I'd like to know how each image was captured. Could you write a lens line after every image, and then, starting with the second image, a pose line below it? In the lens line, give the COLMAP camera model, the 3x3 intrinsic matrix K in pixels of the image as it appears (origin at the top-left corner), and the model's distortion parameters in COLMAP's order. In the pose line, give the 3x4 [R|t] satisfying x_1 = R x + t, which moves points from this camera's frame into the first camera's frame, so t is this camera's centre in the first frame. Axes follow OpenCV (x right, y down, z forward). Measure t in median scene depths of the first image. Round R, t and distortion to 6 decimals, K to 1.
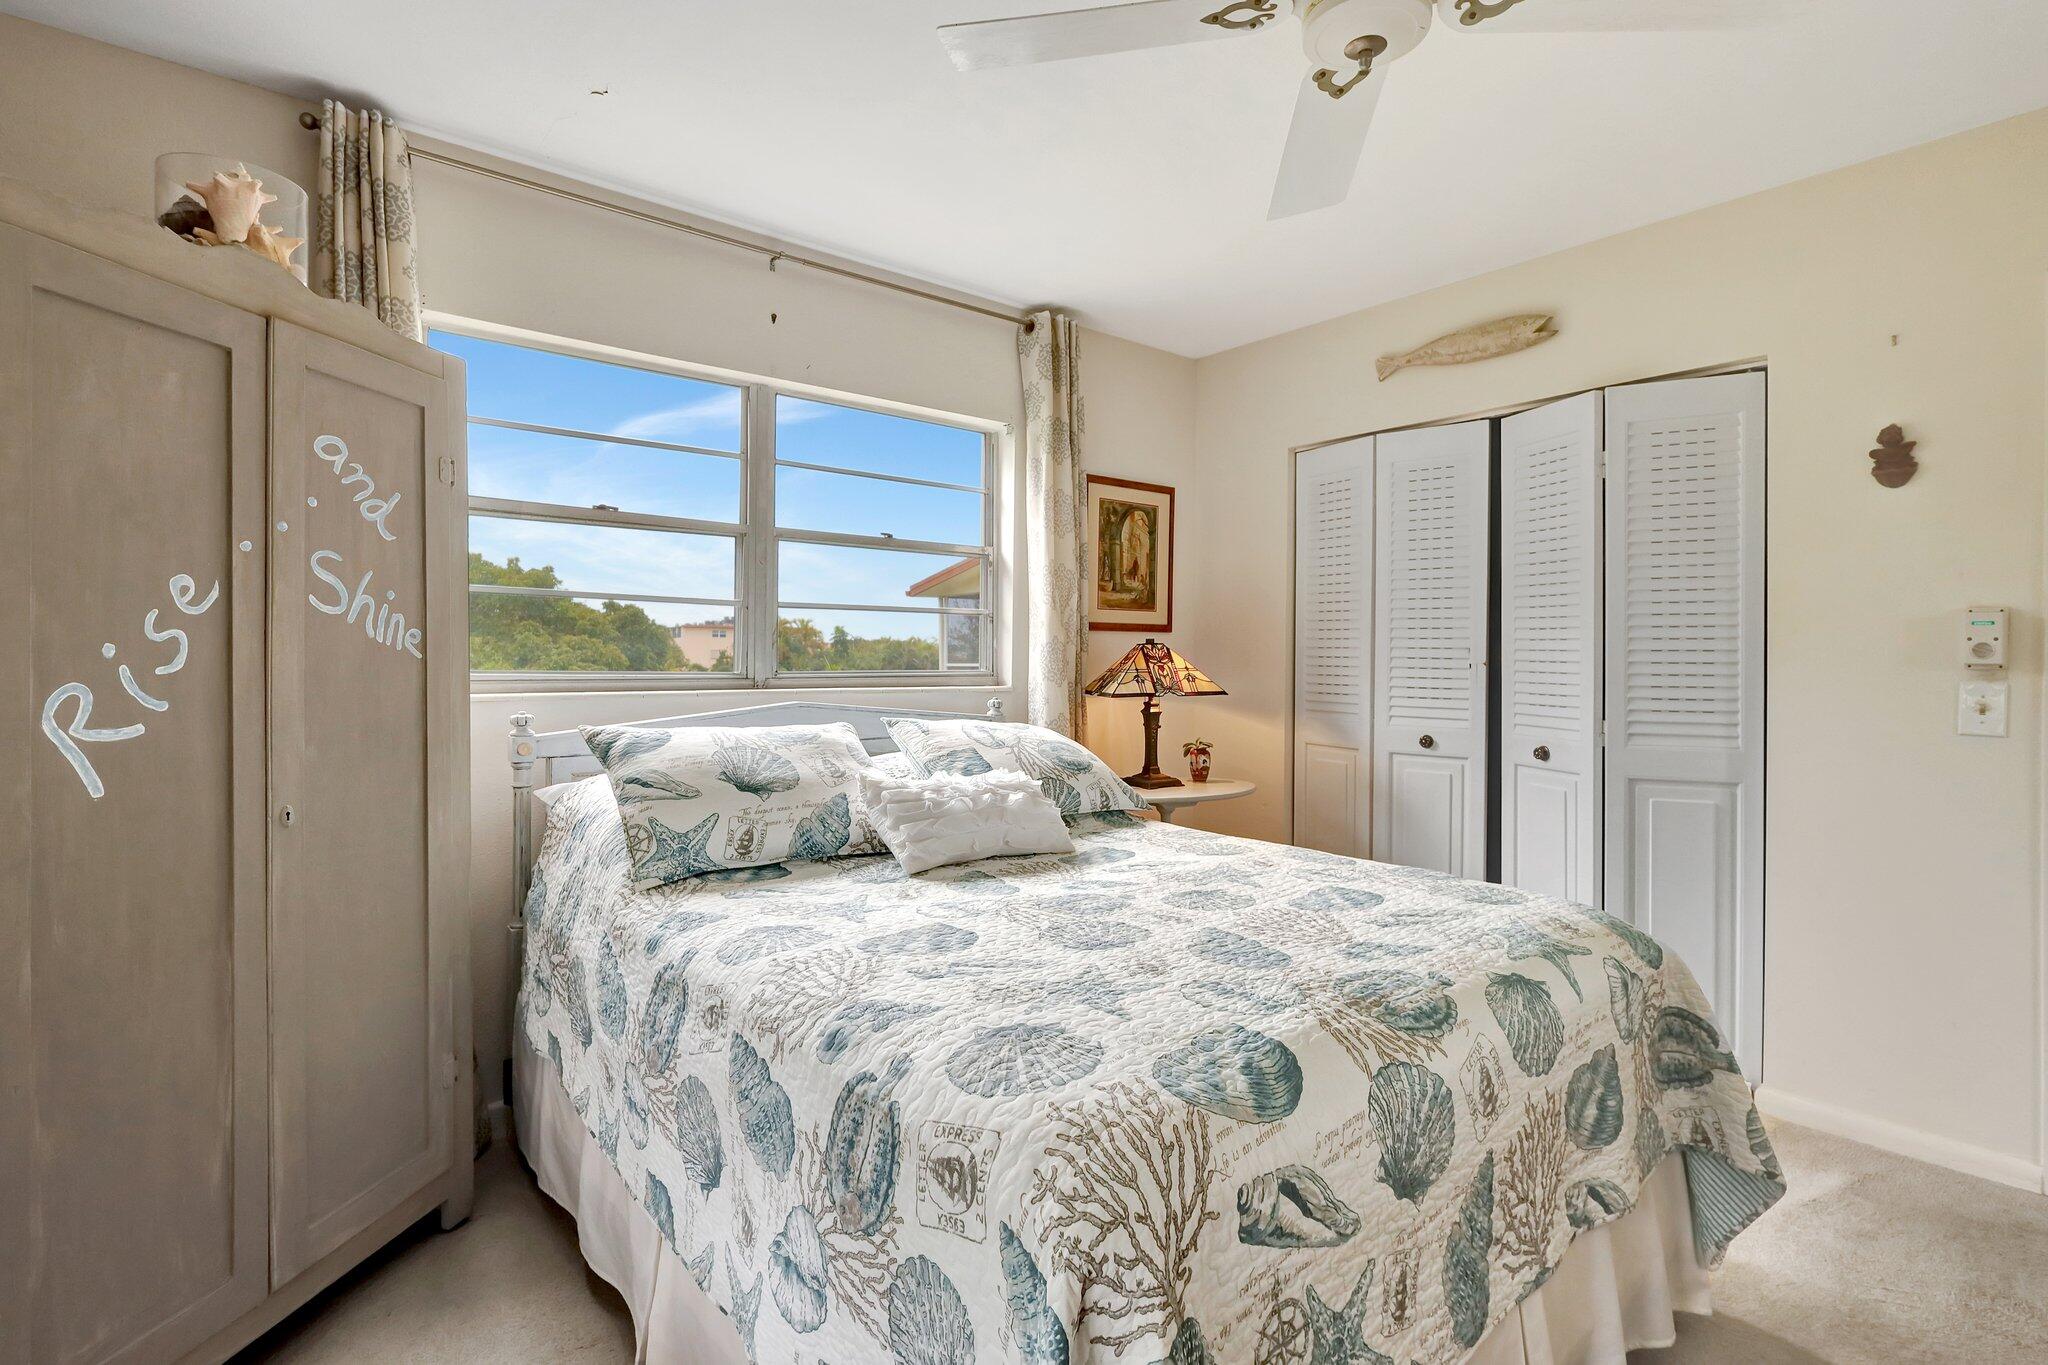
lens RADIAL K [[940.9, 0, 1025.3], [0, 940.9, 678.1], [0, 0, 1]] dist [0.001951, 0.001003]
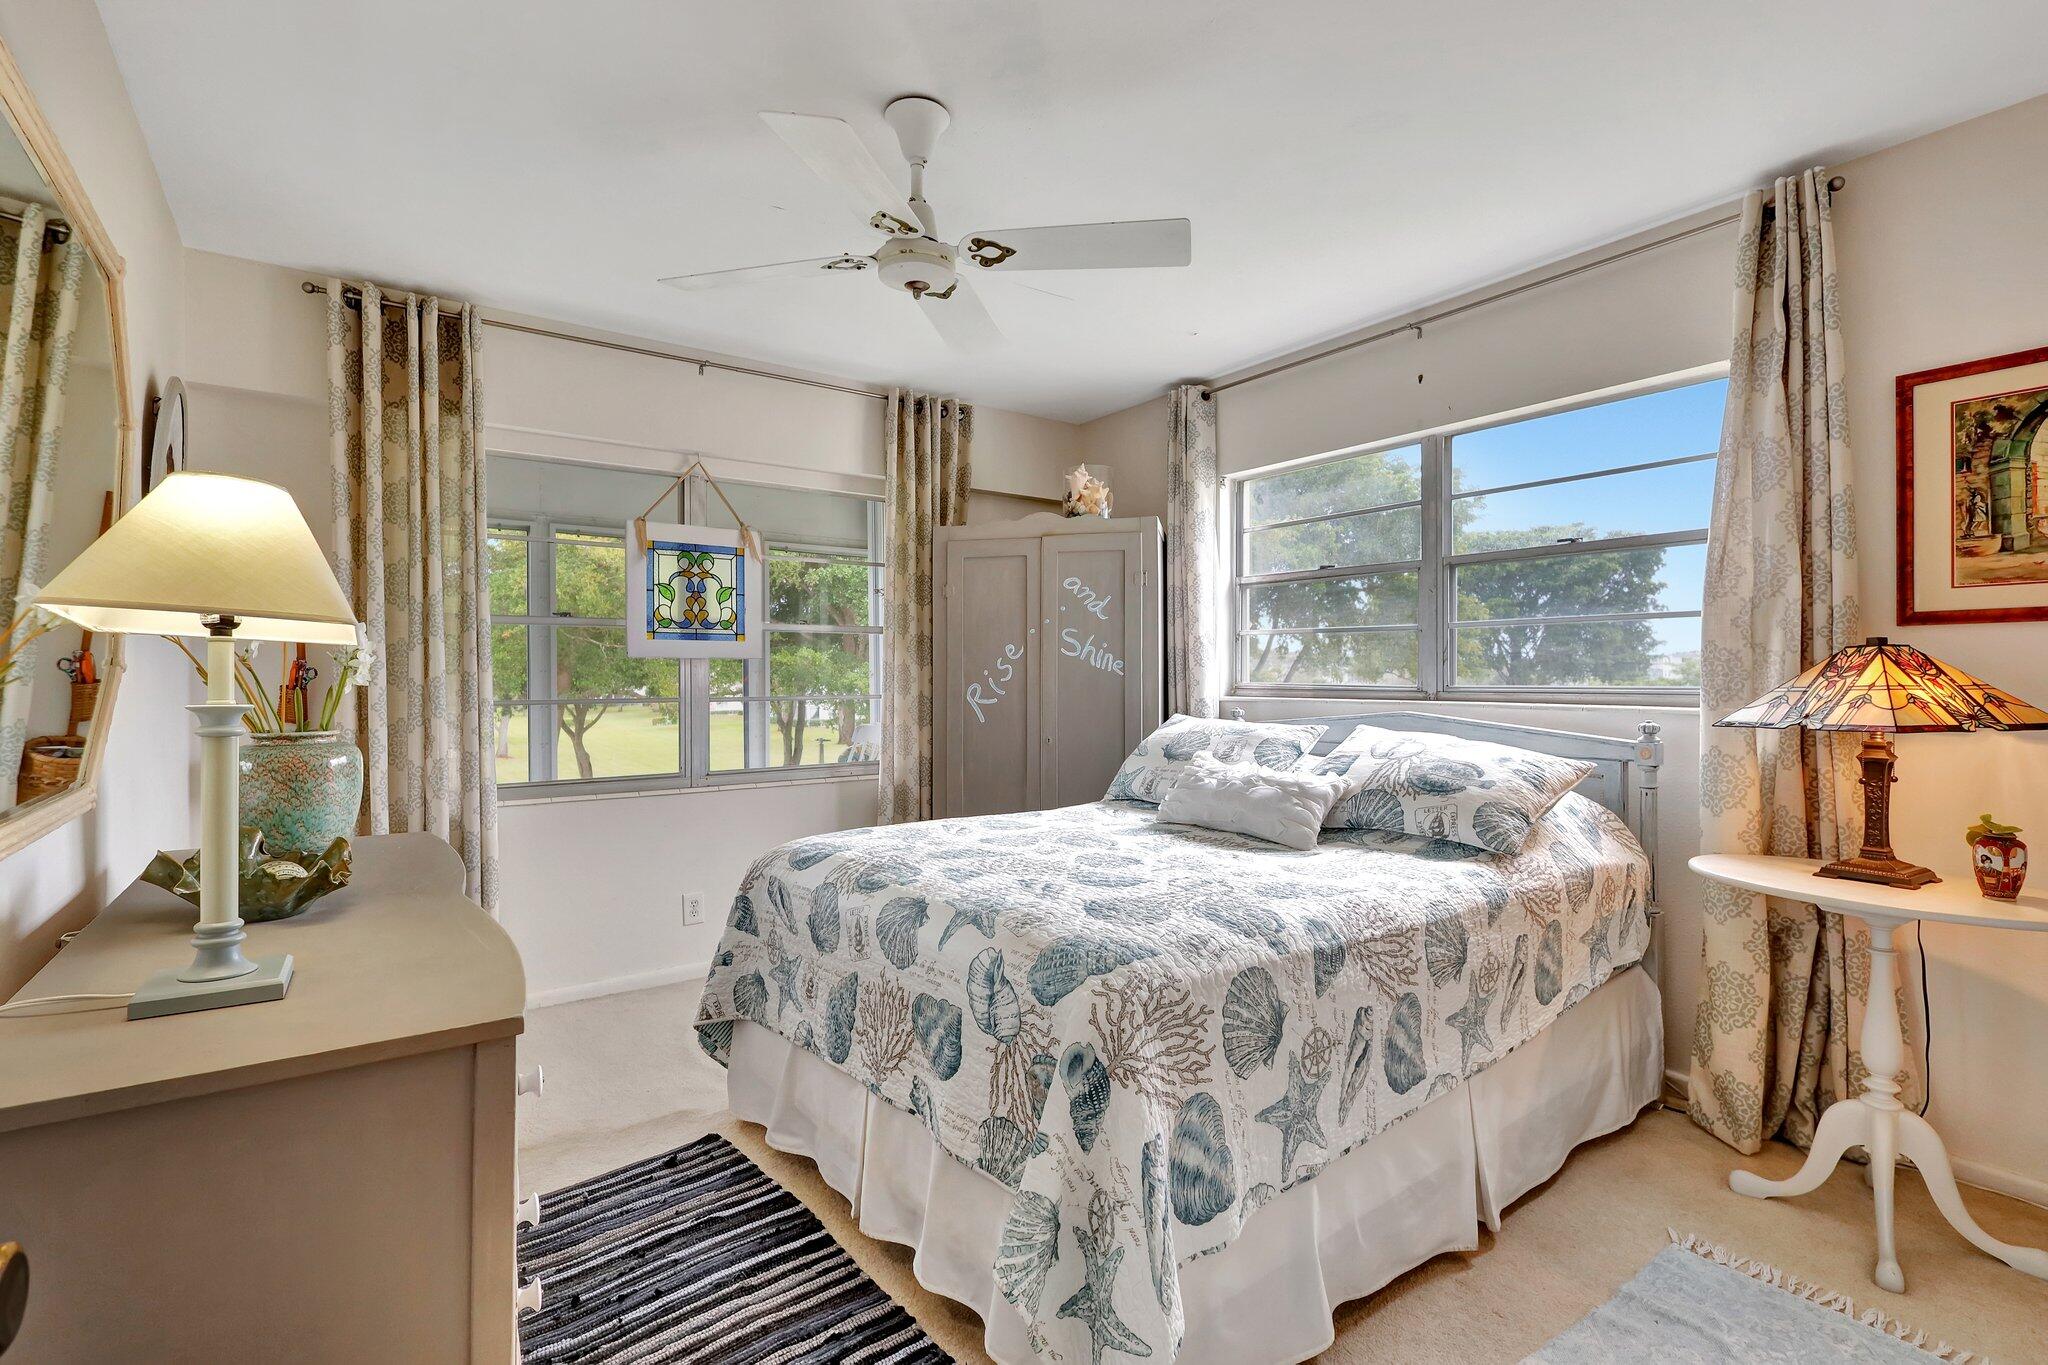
lens RADIAL K [[940.9, 0, 1025.3], [0, 940.9, 678.1], [0, 0, 1]] dist [0.001951, 0.001003]
pose [[-0.032479, -0.000863, -0.999472, 0.879514], [-0.018953, 0.999820, -0.000247, -0.006330], [0.999293, 0.018935, -0.032489, 0.547676]]
